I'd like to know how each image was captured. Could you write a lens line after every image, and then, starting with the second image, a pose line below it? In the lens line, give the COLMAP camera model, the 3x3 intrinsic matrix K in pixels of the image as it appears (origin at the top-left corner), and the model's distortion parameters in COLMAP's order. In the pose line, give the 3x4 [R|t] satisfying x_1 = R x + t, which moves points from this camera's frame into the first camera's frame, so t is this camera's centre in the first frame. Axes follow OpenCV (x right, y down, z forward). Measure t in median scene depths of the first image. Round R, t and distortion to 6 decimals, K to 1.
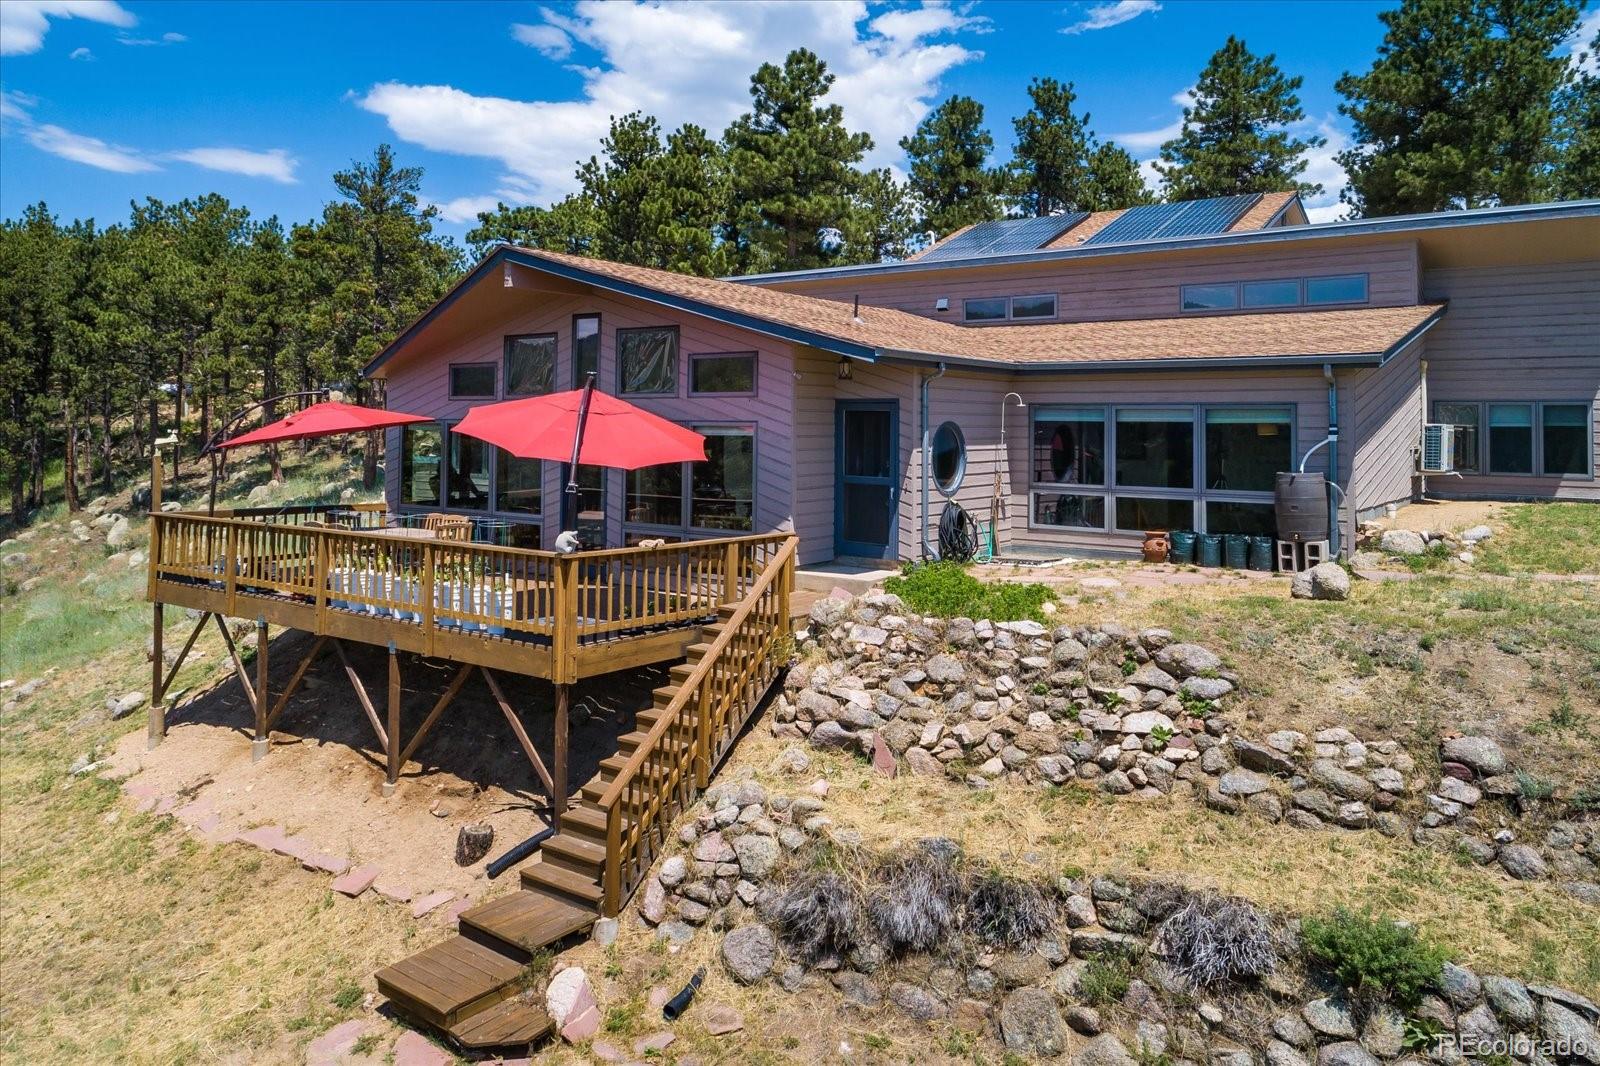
lens RADIAL K [[1049.0, 0, 803.1], [0, 1049.0, 495.6], [0, 0, 1]] dist [-0.001792, 0.005124]
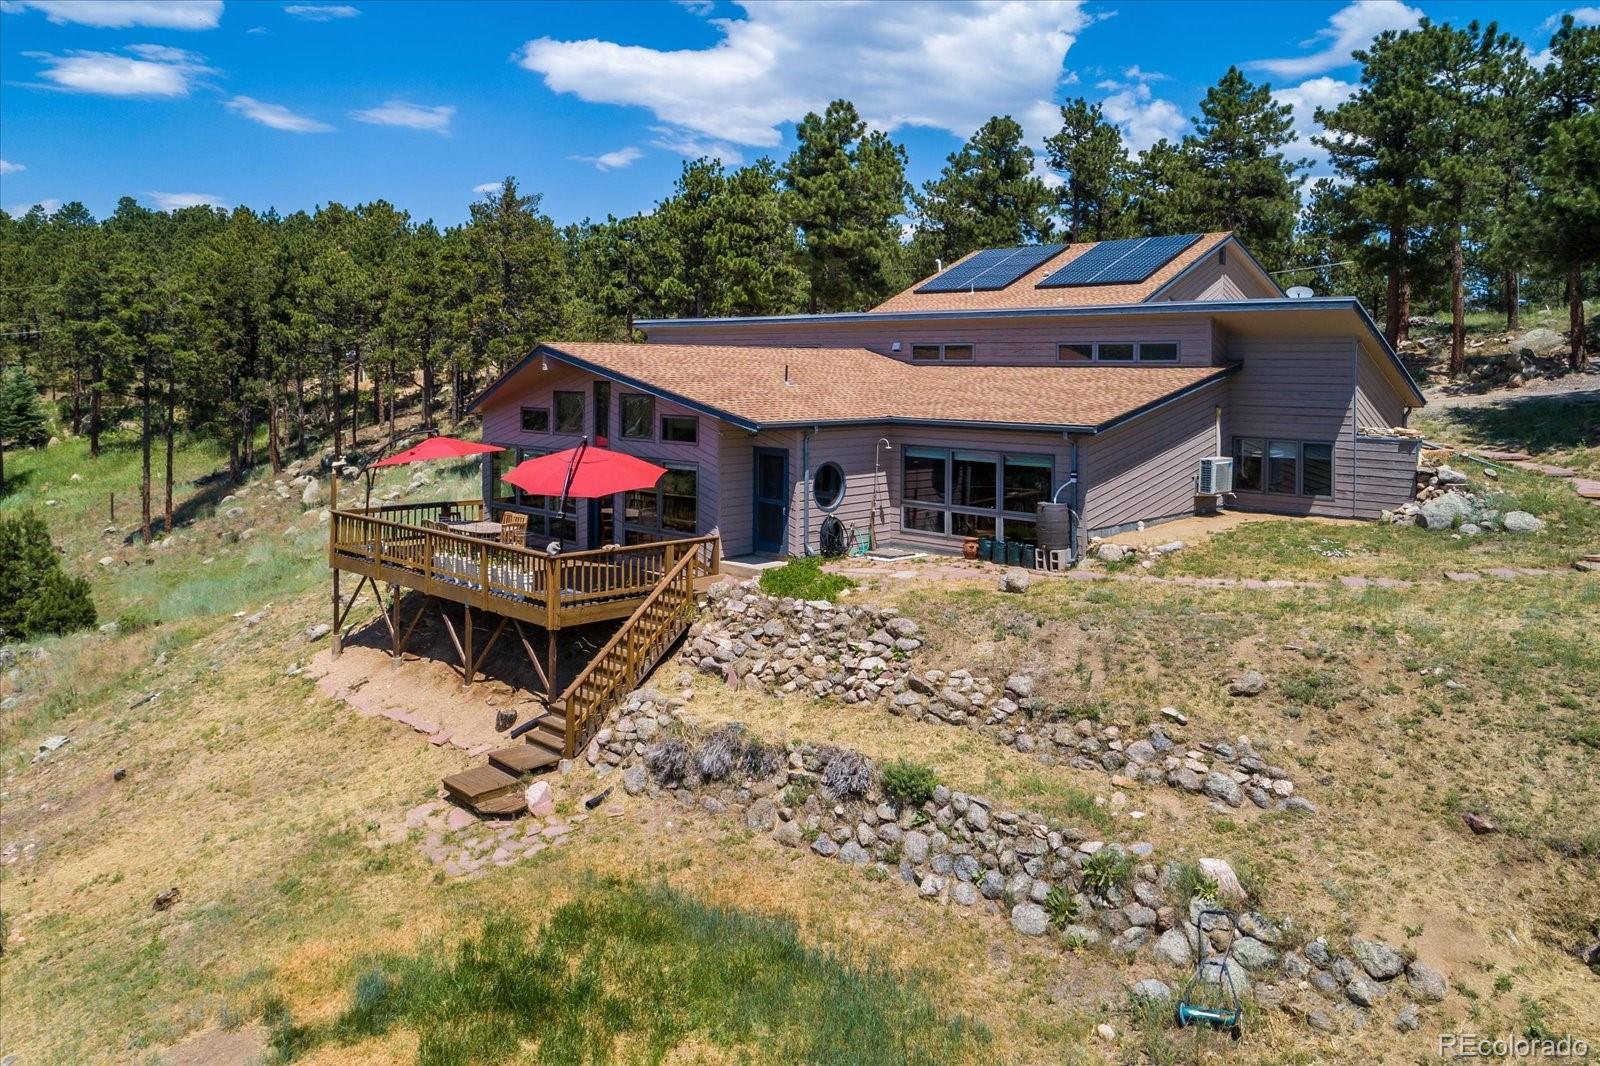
lens RADIAL K [[1077.1, 0, 824.1], [0, 1077.1, 491.4], [0, 0, 1]] dist [-0.001227, 0.004423]
pose [[0.991092, 0.014865, -0.132349, 0.365592], [-0.007958, 0.998586, 0.052562, -0.118851], [0.132943, -0.051041, 0.989809, -0.561361]]
